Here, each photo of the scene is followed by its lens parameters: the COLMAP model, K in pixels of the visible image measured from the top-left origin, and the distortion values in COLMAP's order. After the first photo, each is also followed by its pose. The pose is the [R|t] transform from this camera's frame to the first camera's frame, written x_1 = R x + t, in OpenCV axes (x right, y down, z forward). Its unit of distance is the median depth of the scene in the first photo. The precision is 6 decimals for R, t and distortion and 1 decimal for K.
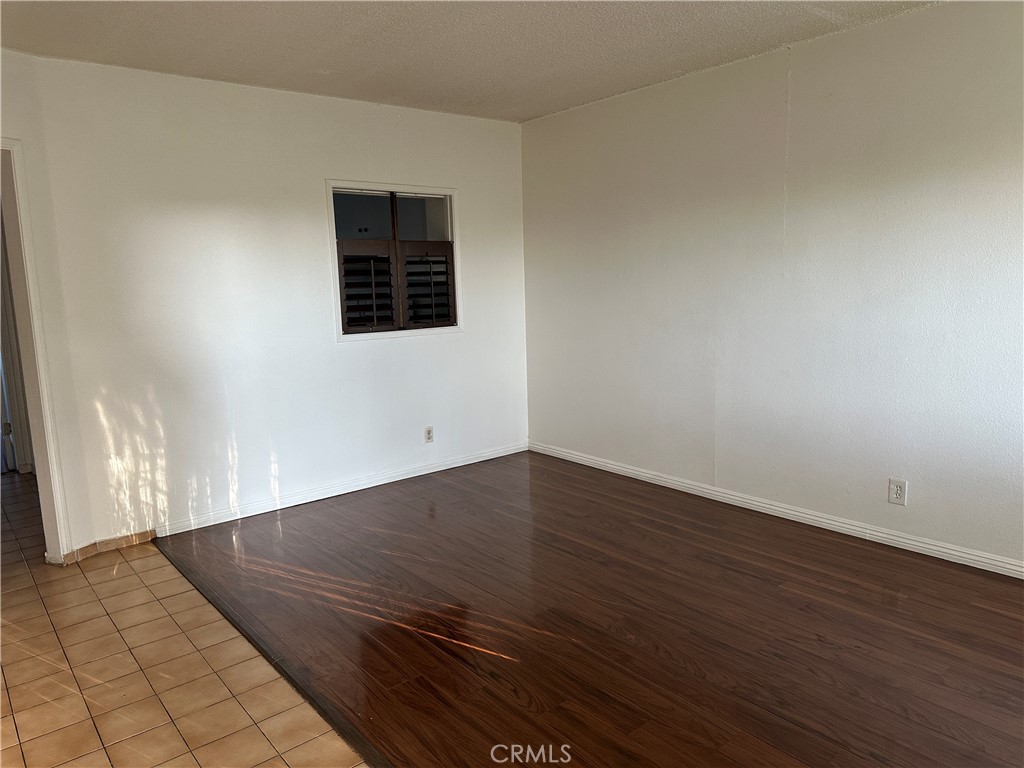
lens RADIAL K [[715.7, 0, 506.3], [0, 715.7, 383.3], [0, 0, 1]] dist [0.090292, -0.148023]
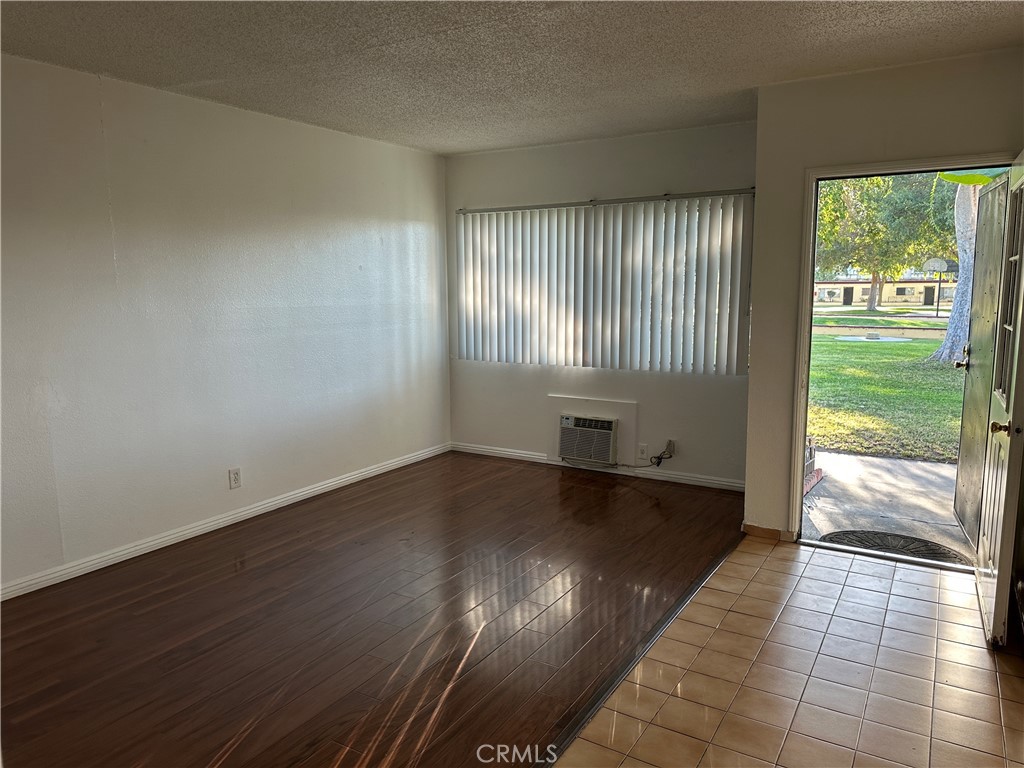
lens RADIAL K [[715.7, 0, 506.3], [0, 715.7, 383.3], [0, 0, 1]] dist [0.090292, -0.148023]
pose [[-0.329078, -0.091266, 0.939882, -0.820831], [0.163965, 0.974677, 0.152053, -0.130954], [-0.929959, 0.204145, -0.305781, 0.958253]]
